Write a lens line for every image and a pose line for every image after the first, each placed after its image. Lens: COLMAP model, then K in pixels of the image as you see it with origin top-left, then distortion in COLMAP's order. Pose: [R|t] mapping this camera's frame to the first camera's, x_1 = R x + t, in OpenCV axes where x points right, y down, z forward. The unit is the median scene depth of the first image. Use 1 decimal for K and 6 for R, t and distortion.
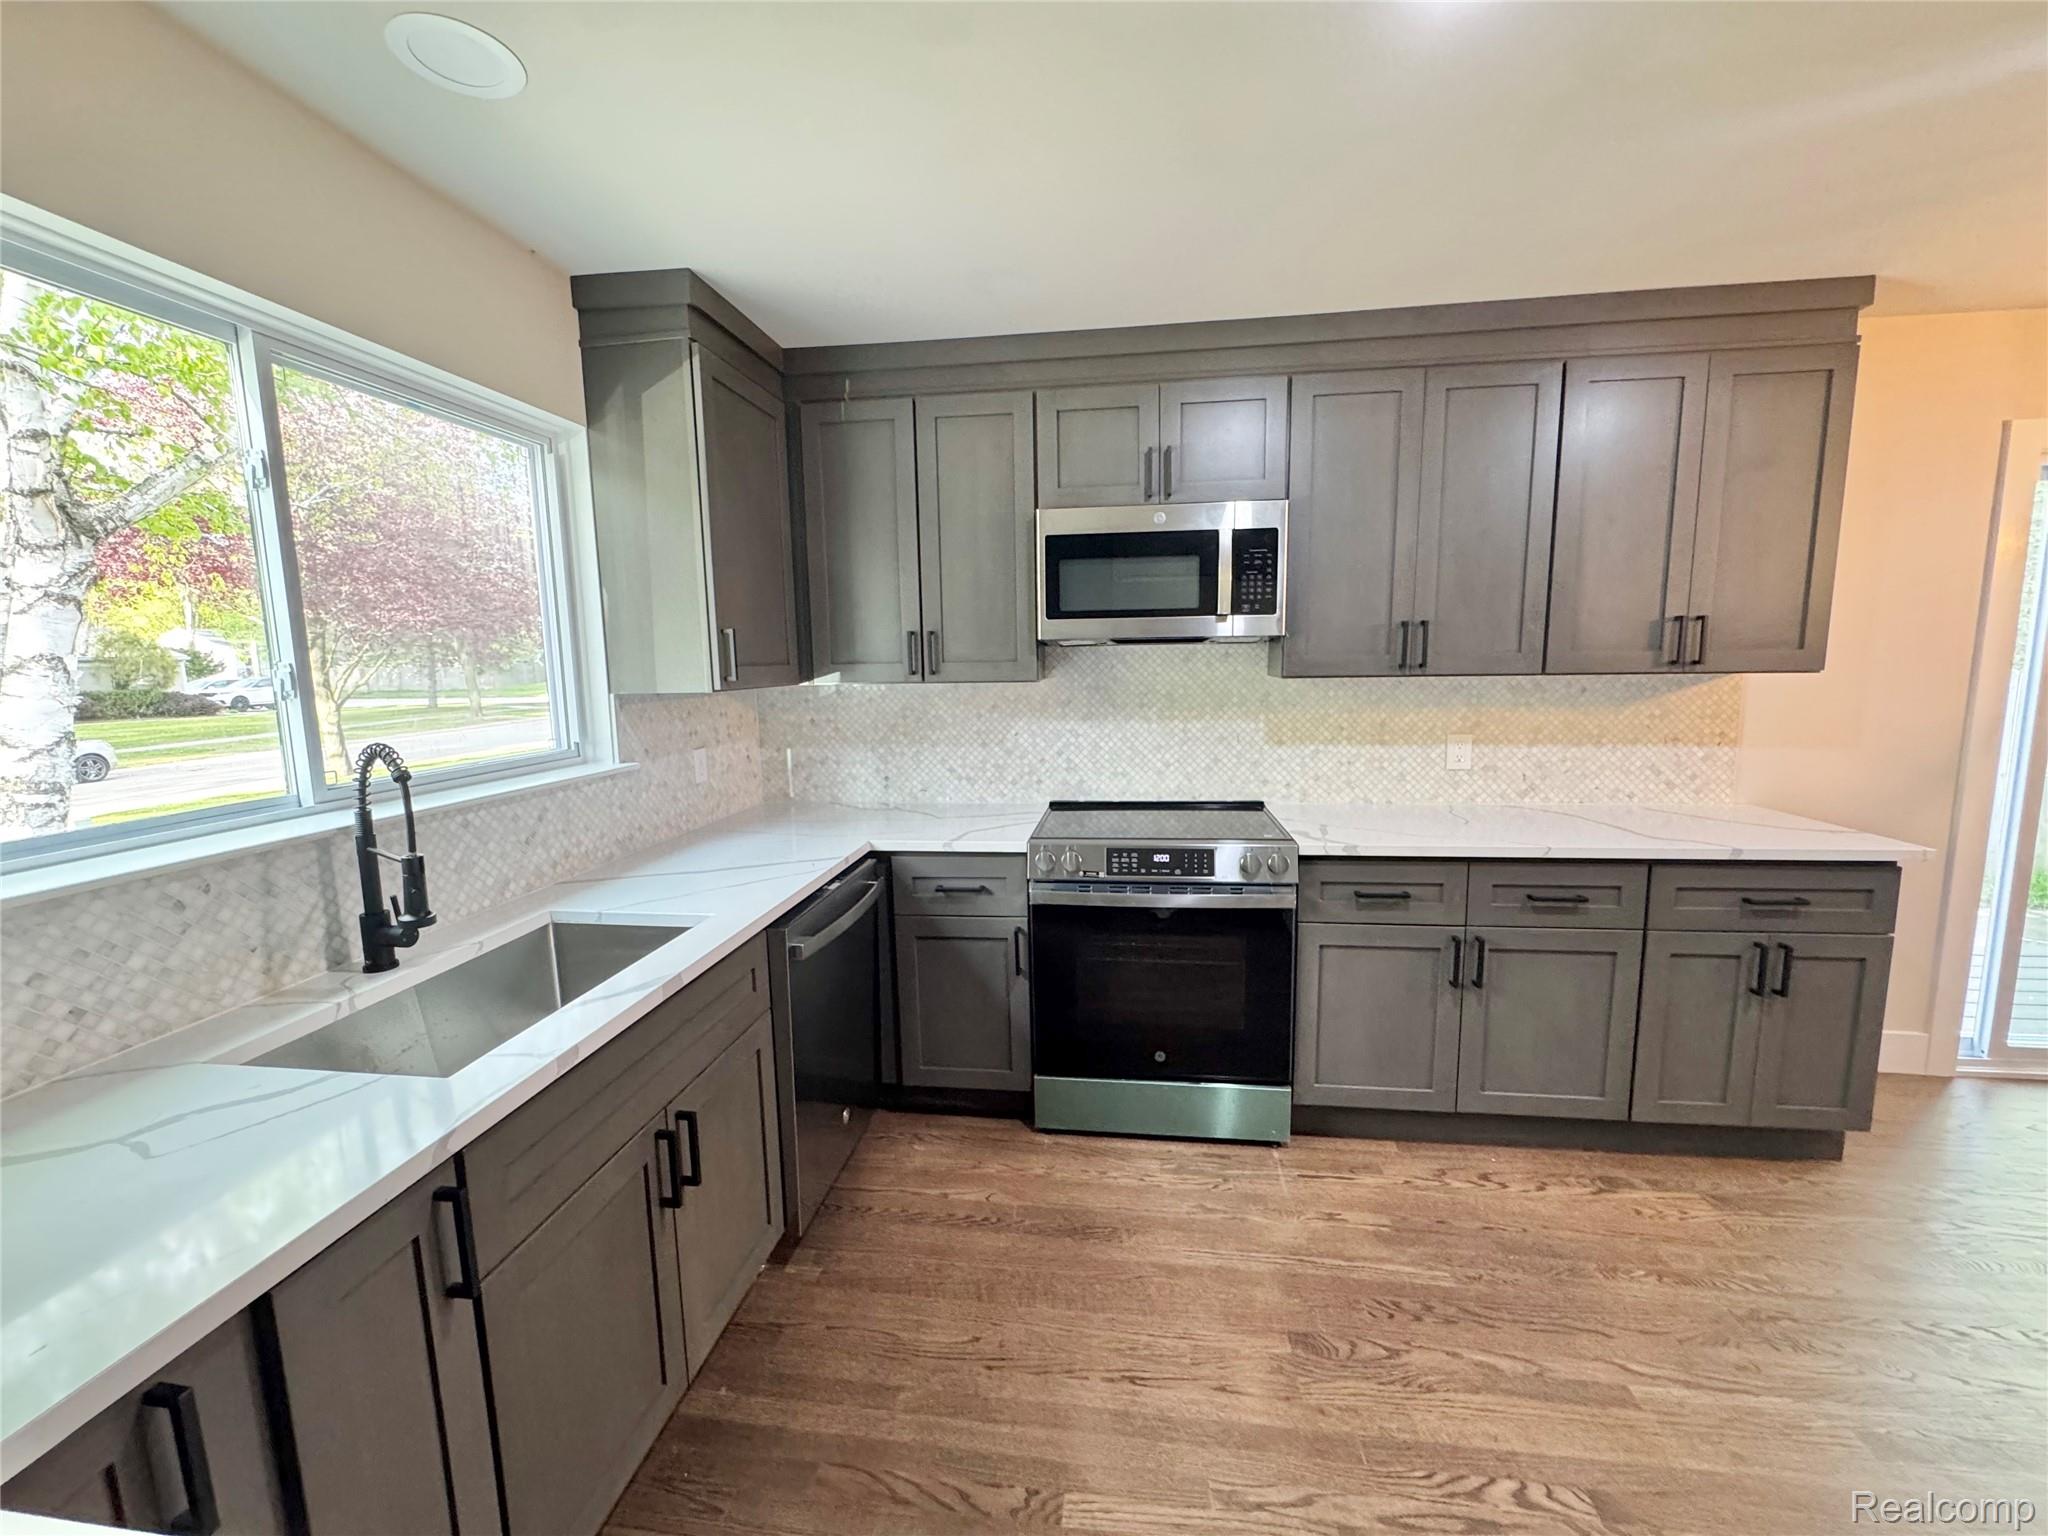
lens RADIAL K [[821.9, 0, 1027.2], [0, 821.9, 765.9], [0, 0, 1]] dist [-0.002134, 0.000070]
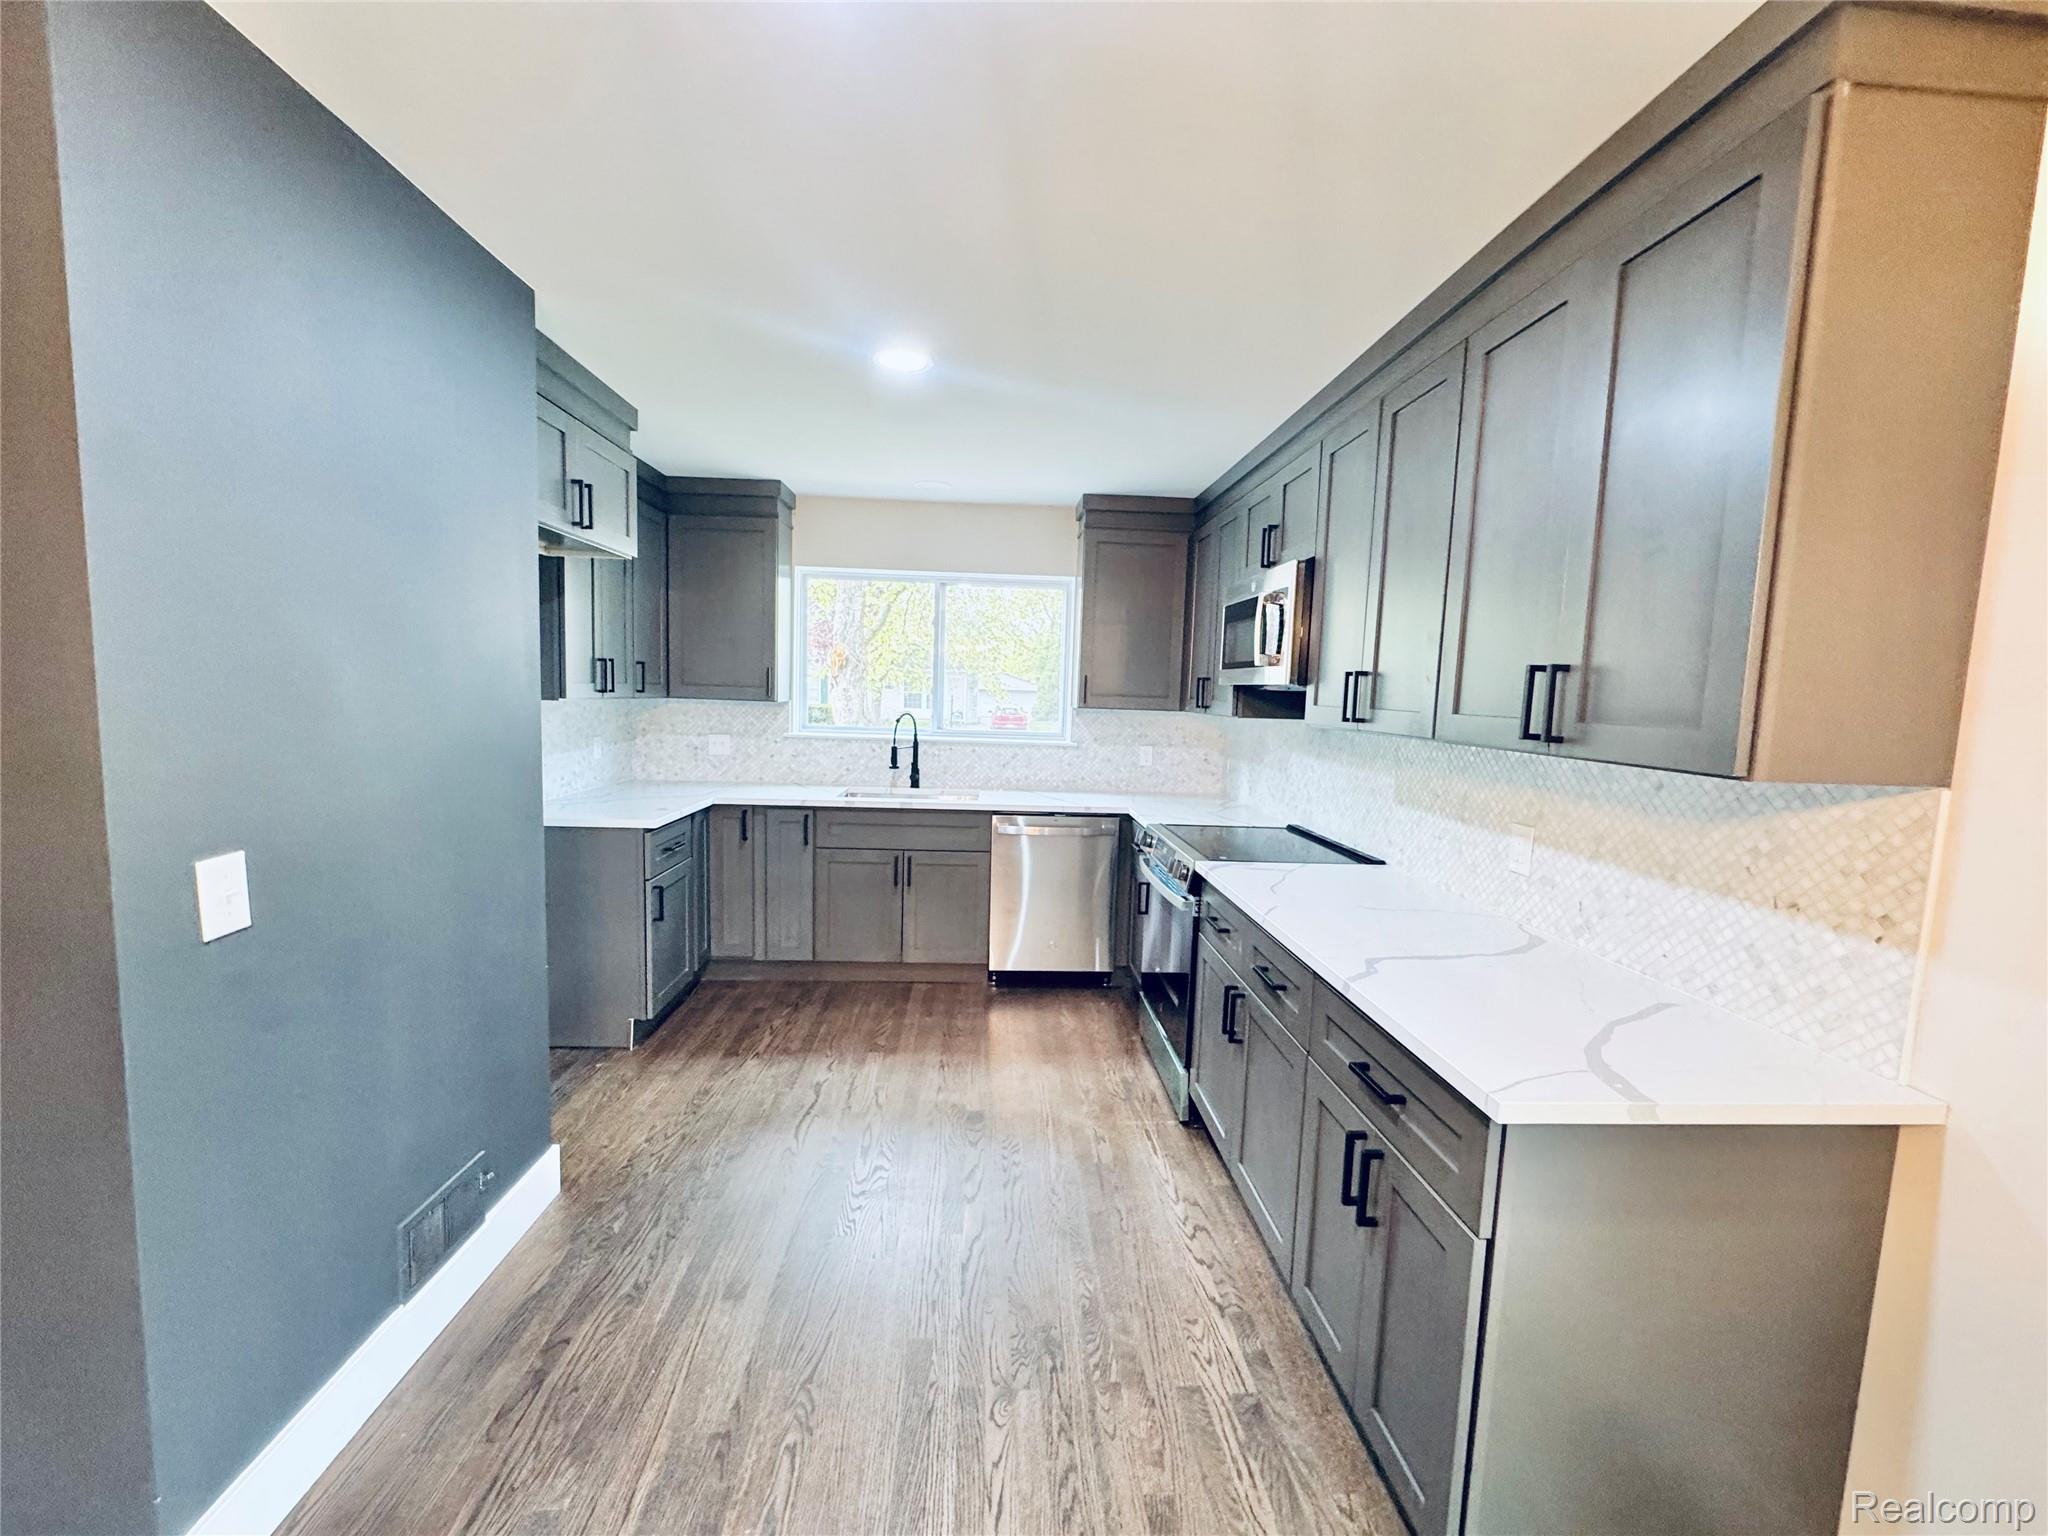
lens RADIAL K [[821.9, 0, 1027.2], [0, 821.9, 765.9], [0, 0, 1]] dist [-0.002134, 0.000070]
pose [[0.180727, 0.115060, -0.976780, 1.191682], [-0.166113, 0.982437, 0.084992, -0.081891], [0.969404, 0.146896, 0.196666, 0.434868]]
